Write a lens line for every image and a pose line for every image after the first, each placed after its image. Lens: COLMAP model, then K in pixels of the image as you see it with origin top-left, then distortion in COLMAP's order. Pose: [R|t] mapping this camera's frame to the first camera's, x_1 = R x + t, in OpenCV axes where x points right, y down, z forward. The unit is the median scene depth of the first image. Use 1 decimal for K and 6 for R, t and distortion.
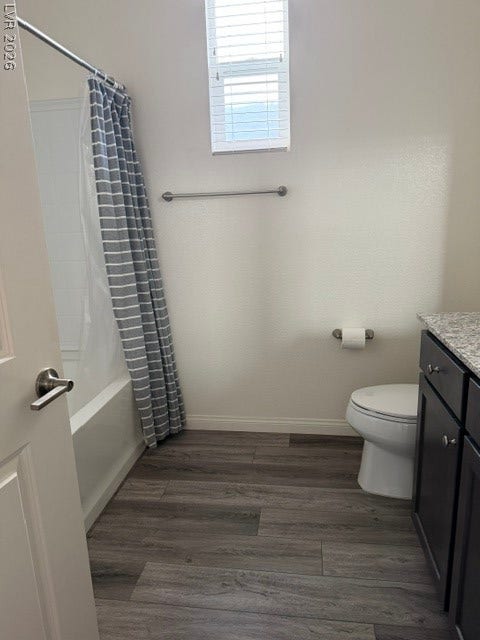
lens RADIAL K [[449.9, 0, 232.0], [0, 449.9, 322.0], [0, 0, 1]] dist [0.051375, -0.069076]
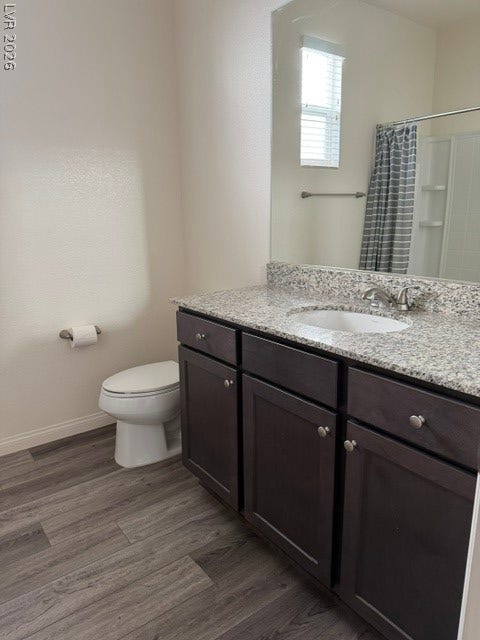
lens RADIAL K [[449.9, 0, 232.0], [0, 449.9, 322.0], [0, 0, 1]] dist [0.051375, -0.069076]
pose [[0.712590, -0.133929, 0.688679, -0.259445], [0.148320, 0.988182, 0.038704, 0.017627], [-0.685723, 0.074565, 0.724033, -0.000194]]
